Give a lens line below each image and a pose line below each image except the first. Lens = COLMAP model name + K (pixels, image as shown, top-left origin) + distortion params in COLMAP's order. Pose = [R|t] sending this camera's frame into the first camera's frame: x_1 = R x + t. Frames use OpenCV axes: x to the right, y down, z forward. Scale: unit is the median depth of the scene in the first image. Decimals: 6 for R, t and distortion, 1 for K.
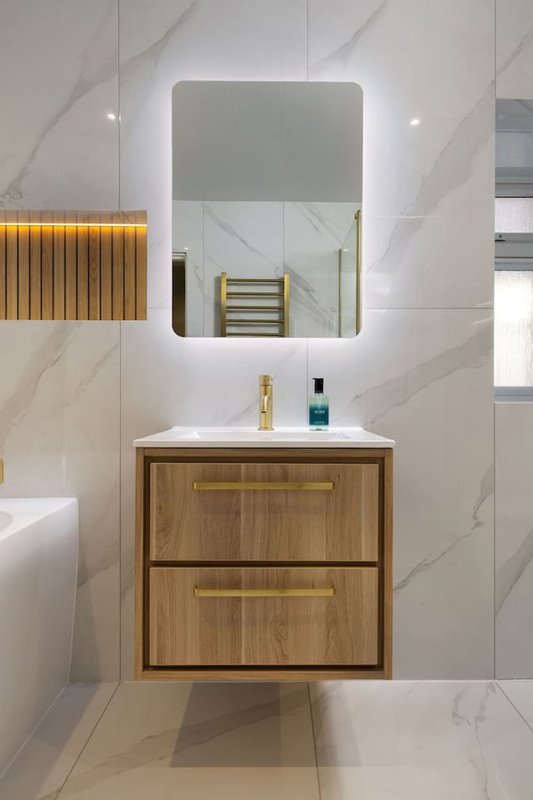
lens RADIAL K [[531.4, 0, 266.5], [0, 531.4, 400.0], [0, 0, 1]] dist [0.010375, 0.002140]
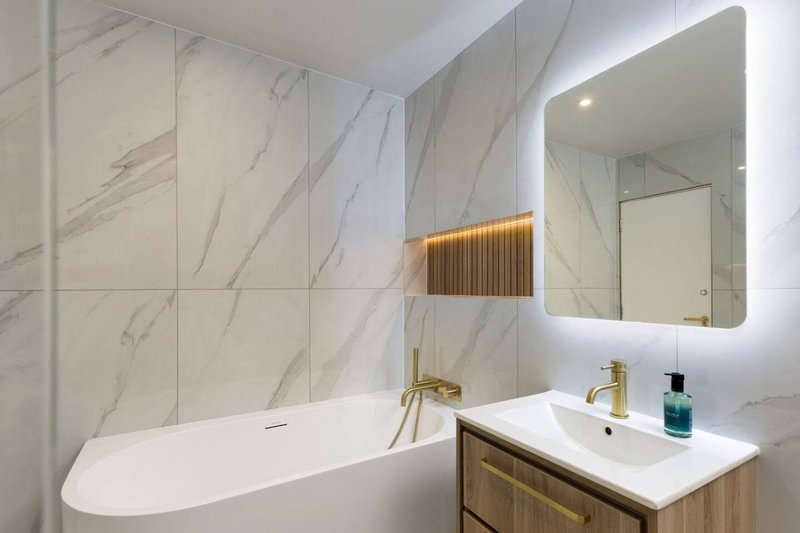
lens RADIAL K [[381.7, 0, 402.4], [0, 381.7, 284.4], [0, 0, 1]] dist [0.000198, -0.000583]
pose [[0.503627, -0.016404, -0.863765, 0.398045], [0.006998, 0.999864, -0.014908, -0.175205], [0.863893, 0.001464, 0.503673, 0.288675]]
